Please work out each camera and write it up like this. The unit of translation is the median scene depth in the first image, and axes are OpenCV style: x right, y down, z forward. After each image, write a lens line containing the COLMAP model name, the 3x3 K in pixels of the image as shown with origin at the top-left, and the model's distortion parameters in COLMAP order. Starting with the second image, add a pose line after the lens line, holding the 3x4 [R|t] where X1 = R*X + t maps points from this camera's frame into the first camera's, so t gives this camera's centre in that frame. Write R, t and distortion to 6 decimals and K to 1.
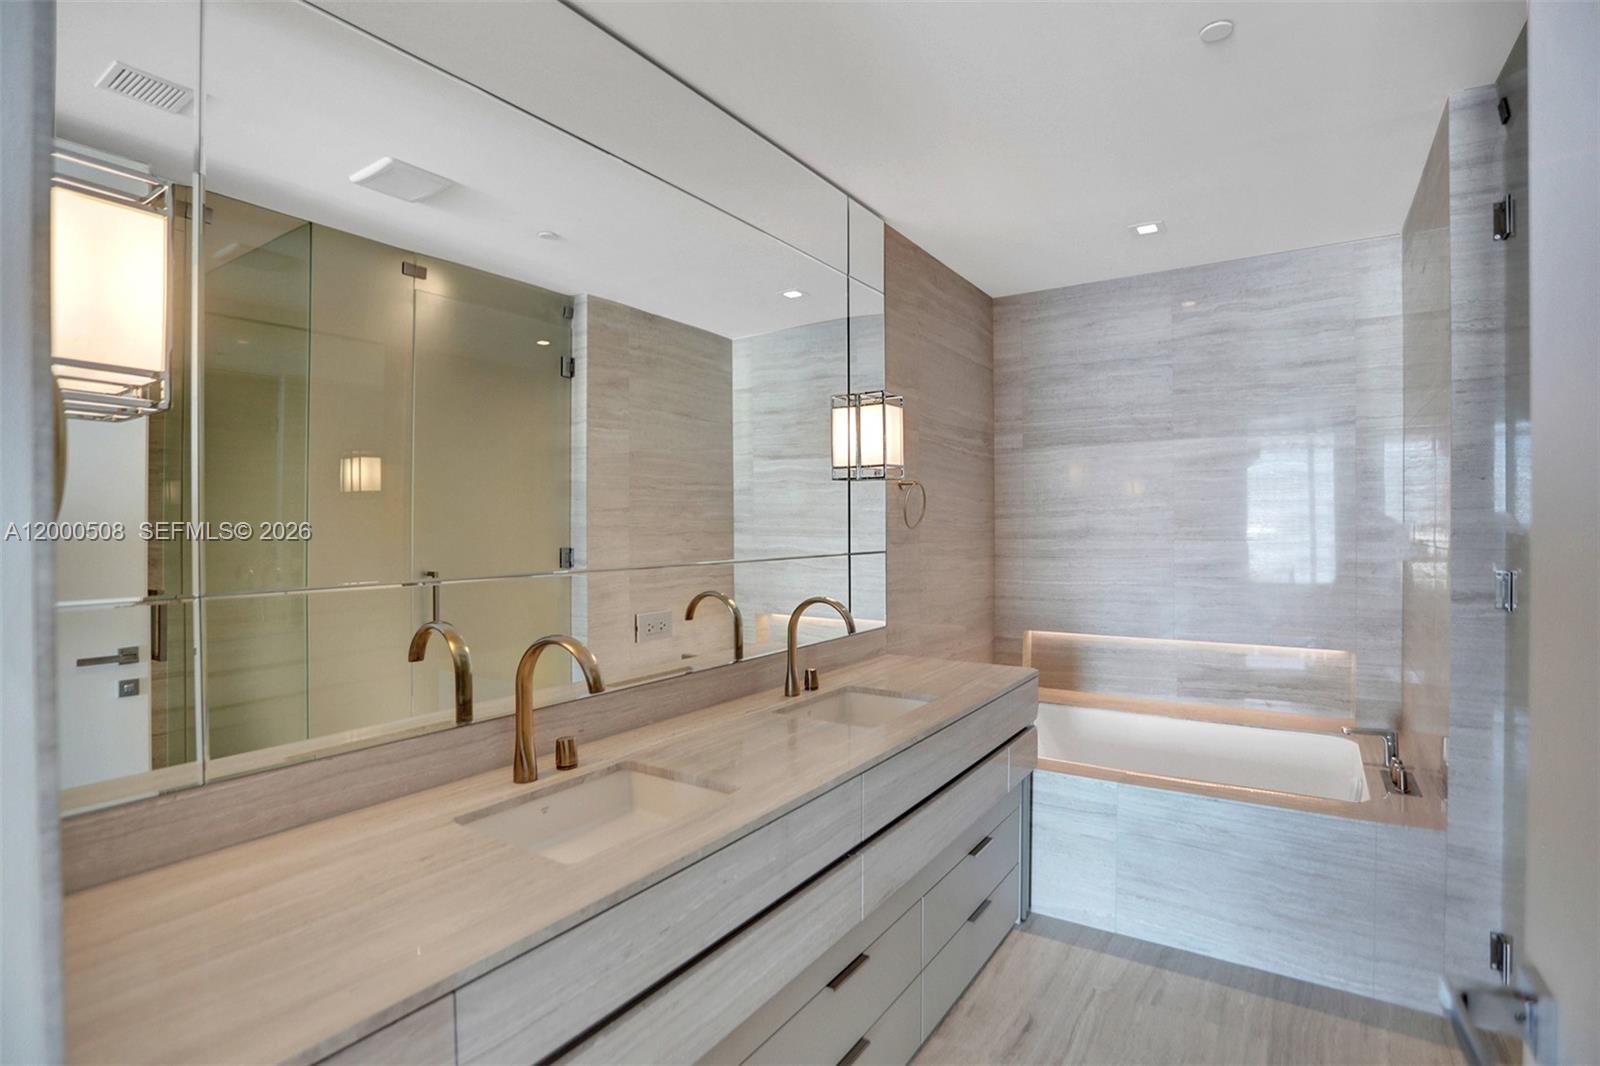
lens RADIAL K [[783.0, 0, 803.2], [0, 783.0, 533.6], [0, 0, 1]] dist [-0.055486, 0.022950]
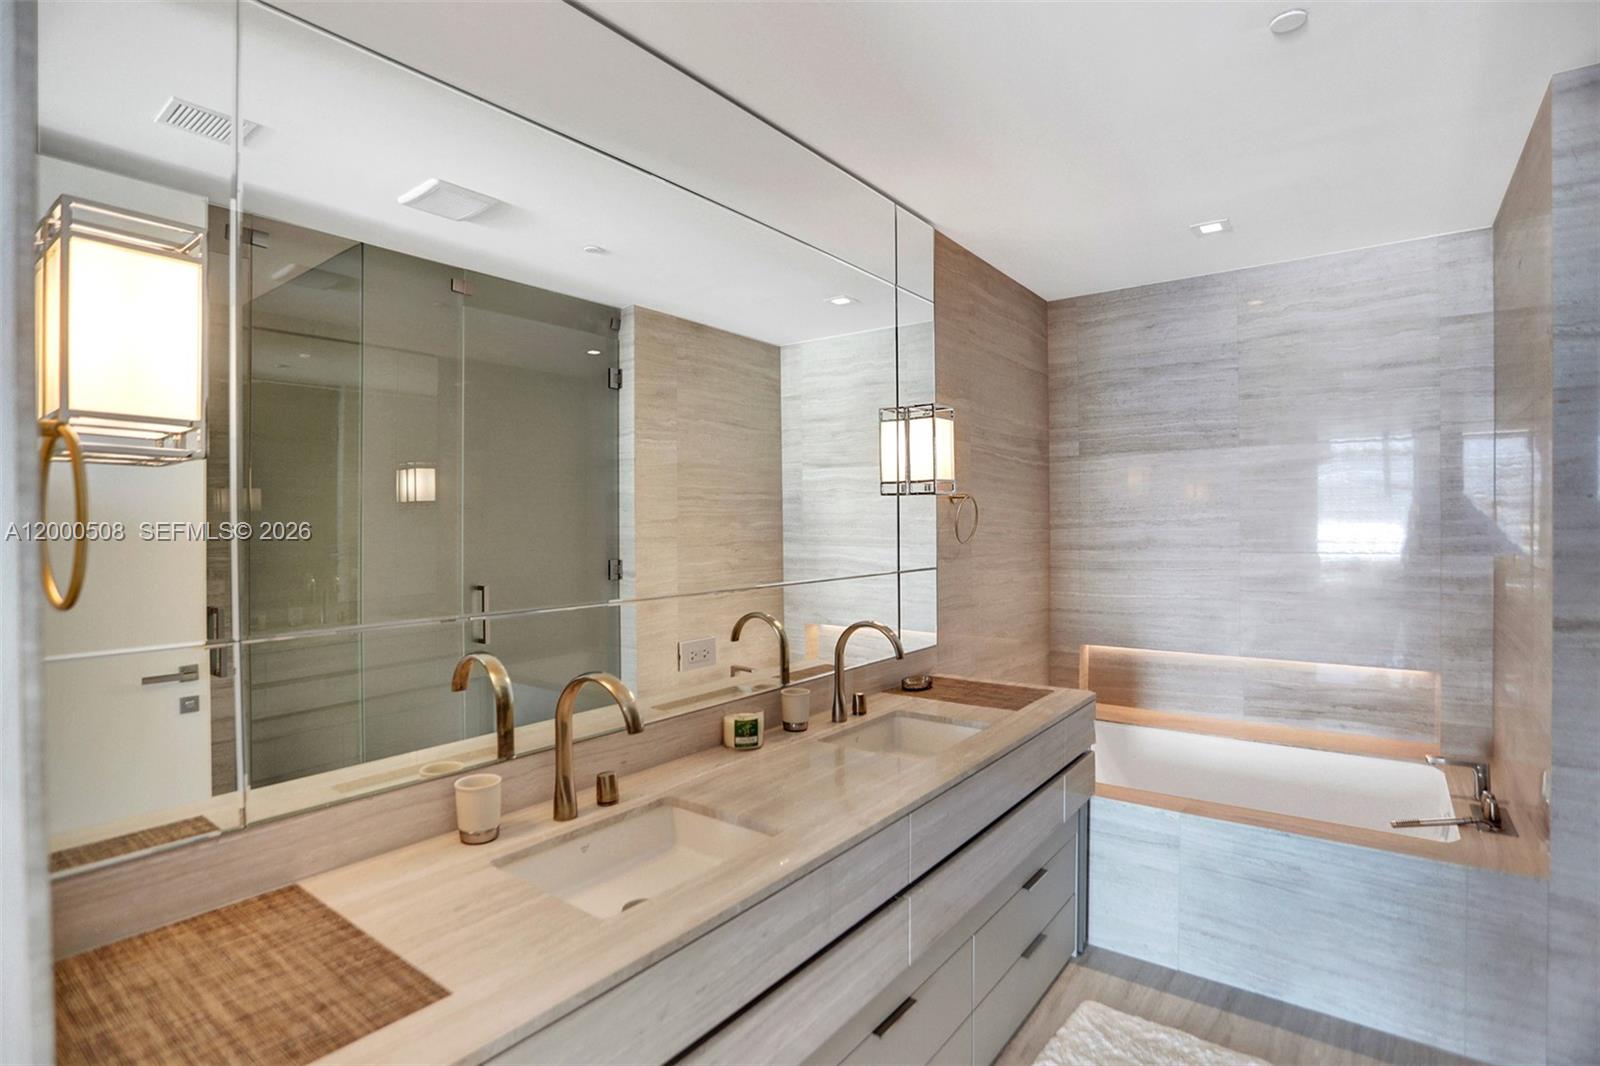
lens RADIAL K [[785.0, 0, 807.0], [0, 785.0, 532.8], [0, 0, 1]] dist [-0.052286, 0.021863]
pose [[0.998094, -0.003018, -0.061641, 0.005815], [0.003169, 0.999992, 0.002358, -0.025780], [0.061633, -0.002549, 0.998096, 0.018704]]
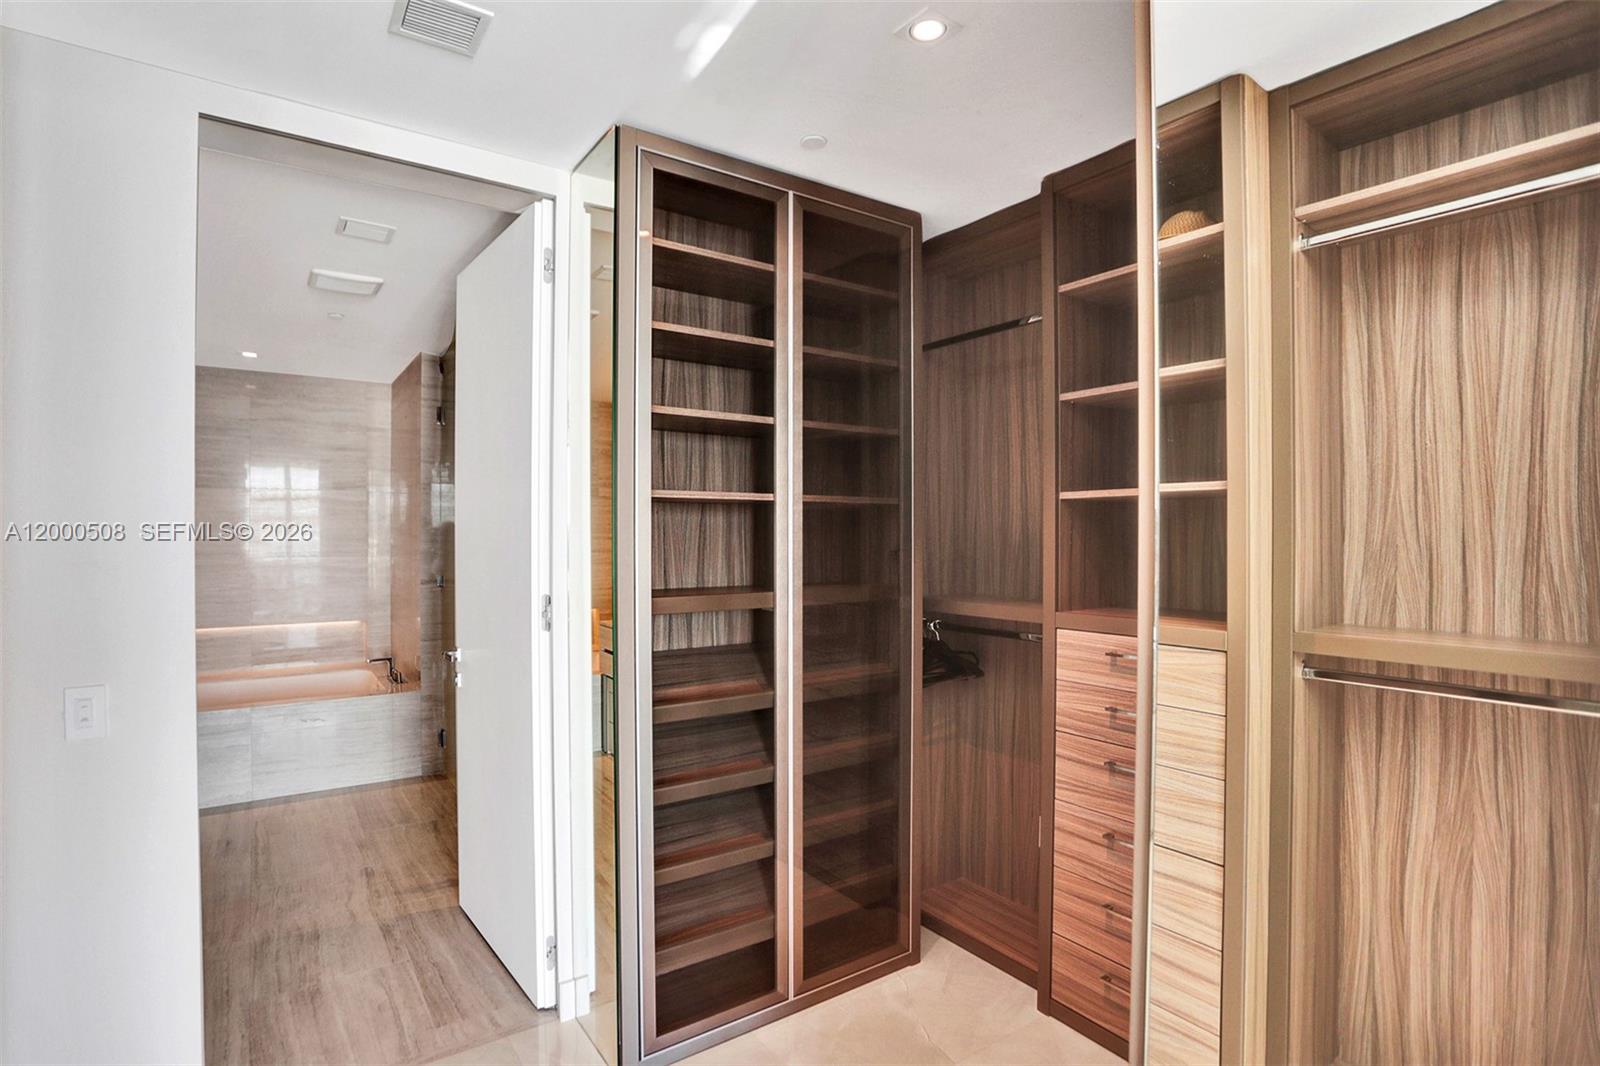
lens RADIAL K [[785.0, 0, 807.0], [0, 785.0, 532.8], [0, 0, 1]] dist [-0.052286, 0.021863]
pose [[0.361700, 0.003349, 0.932289, -0.638458], [0.001996, 0.999988, -0.004366, -0.039943], [-0.932293, 0.003440, 0.361689, -0.652571]]
